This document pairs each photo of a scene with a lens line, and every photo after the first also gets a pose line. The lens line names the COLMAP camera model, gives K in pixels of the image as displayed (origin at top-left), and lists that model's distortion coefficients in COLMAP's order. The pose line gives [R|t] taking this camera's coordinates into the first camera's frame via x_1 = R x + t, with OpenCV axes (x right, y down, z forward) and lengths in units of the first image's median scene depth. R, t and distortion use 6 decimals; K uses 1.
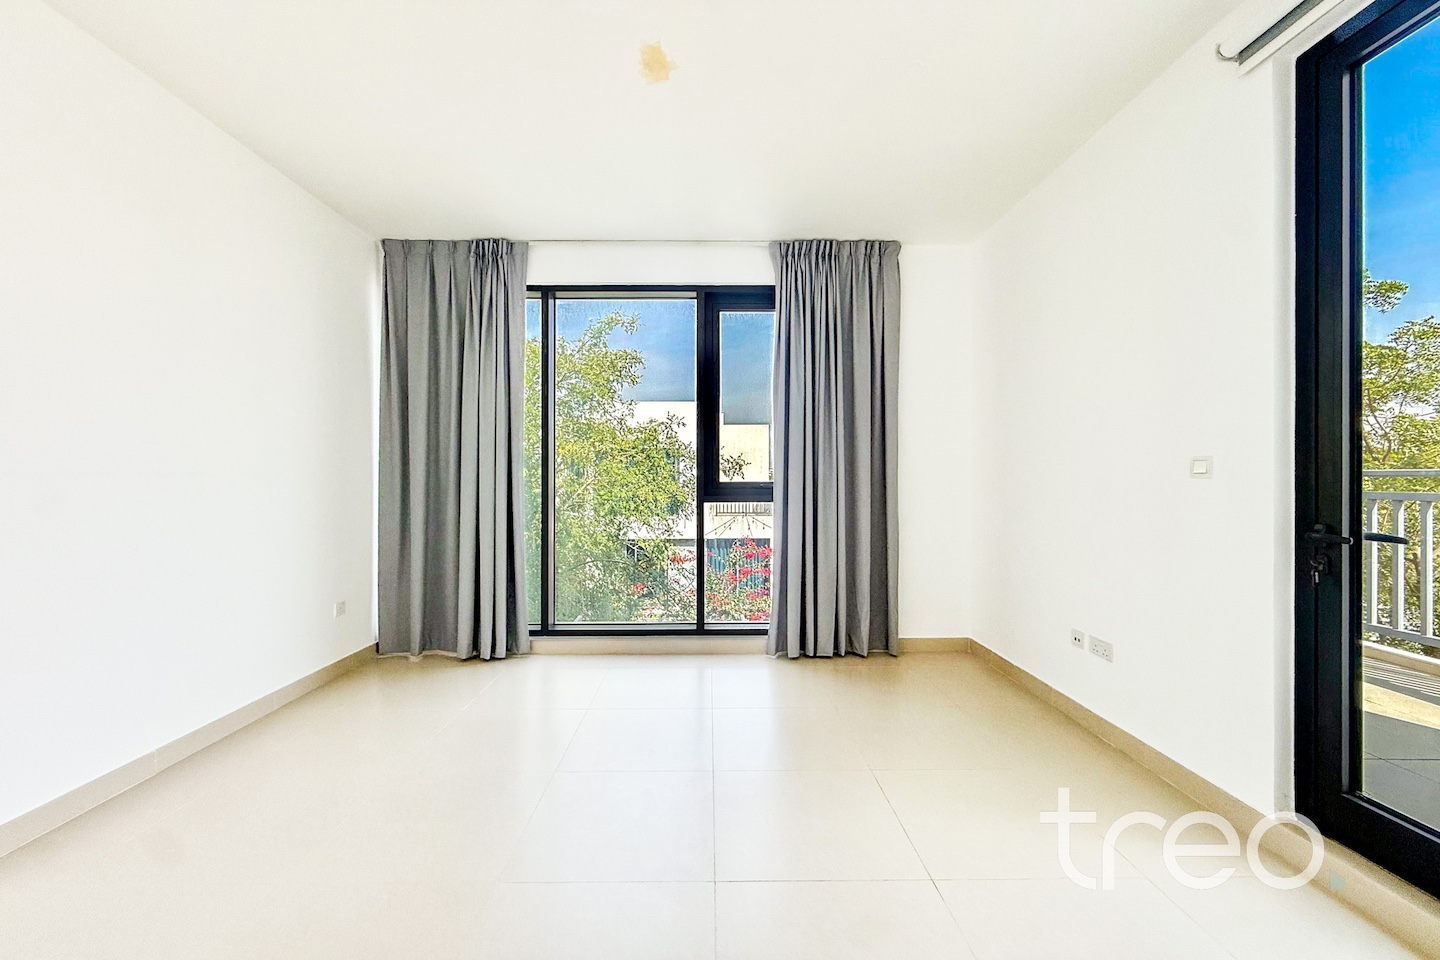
lens RADIAL K [[584.4, 0, 710.2], [0, 584.4, 479.0], [0, 0, 1]] dist [0.000114, -0.000769]
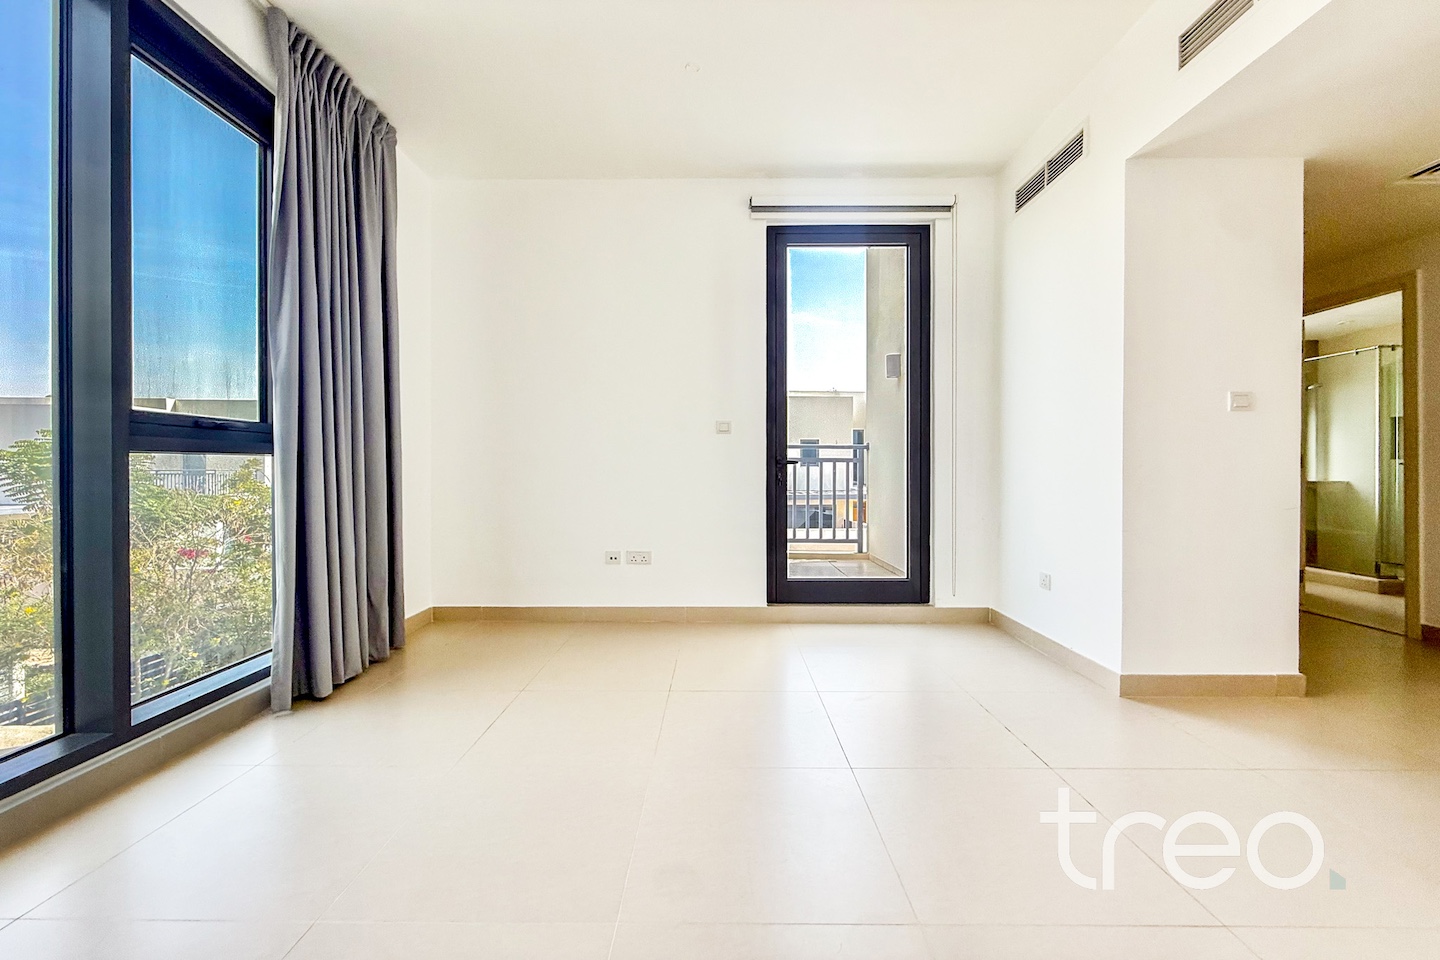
lens RADIAL K [[584.4, 0, 721.8], [0, 584.4, 474.0], [0, 0, 1]] dist [0.000114, -0.000769]
pose [[-0.000316, -0.005090, 0.999987, -0.490634], [0.000475, 0.999987, 0.005090, 0.059768], [-1.000000, 0.000477, -0.000313, 0.561096]]
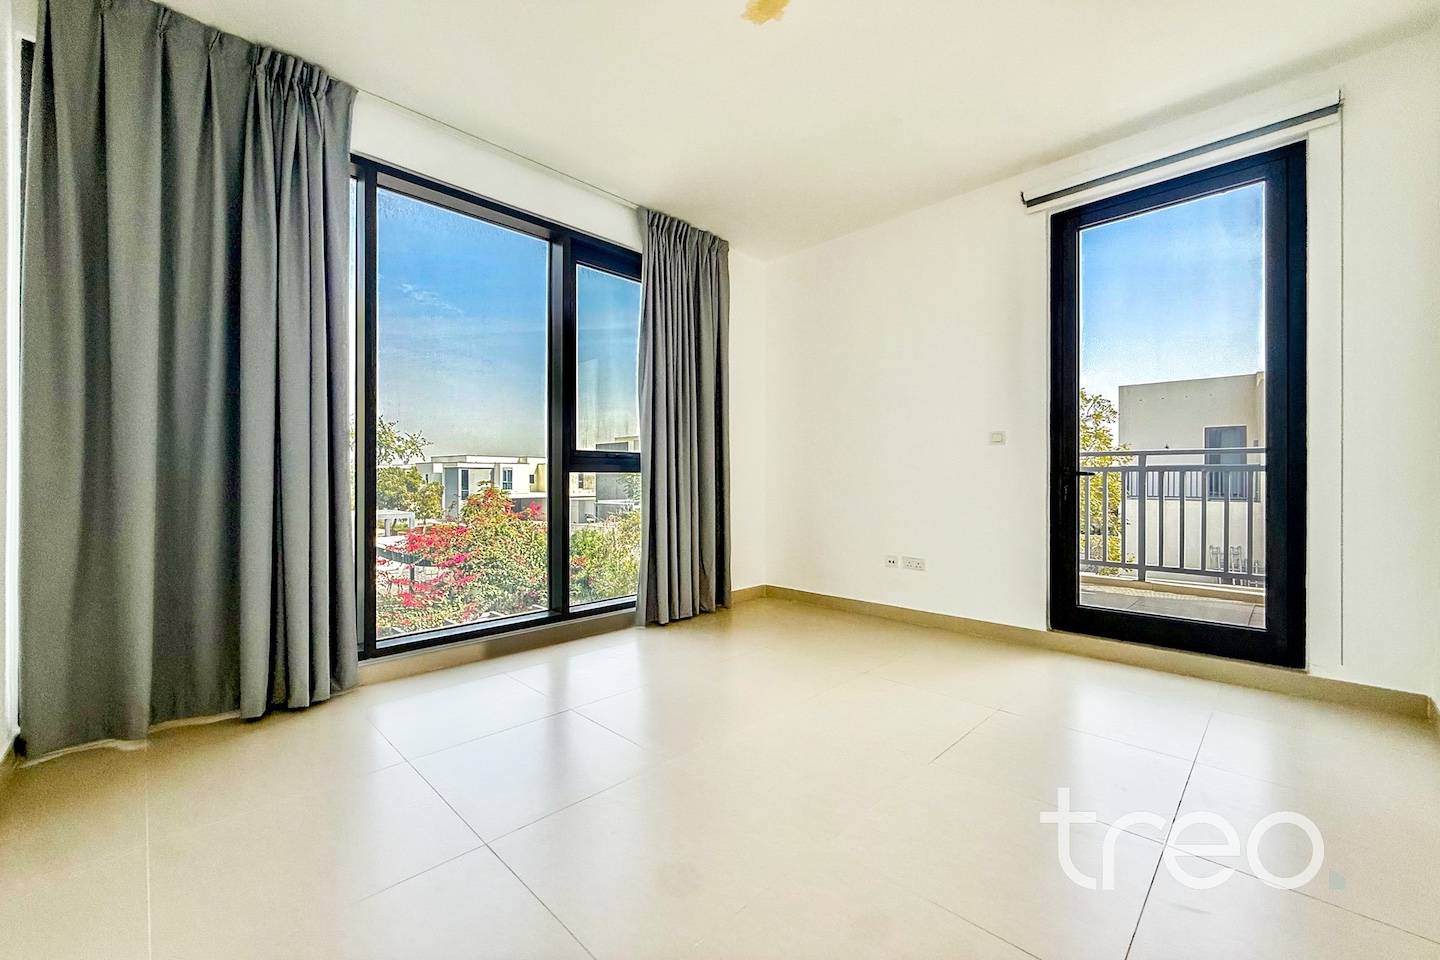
lens RADIAL K [[584.4, 0, 718.1], [0, 584.4, 481.0], [0, 0, 1]] dist [0.000114, -0.000769]
pose [[0.707261, 0.000503, 0.706952, -0.504297], [-0.000102, 1.000000, -0.000609, 0.057337], [-0.706952, 0.000358, 0.707261, 0.213028]]
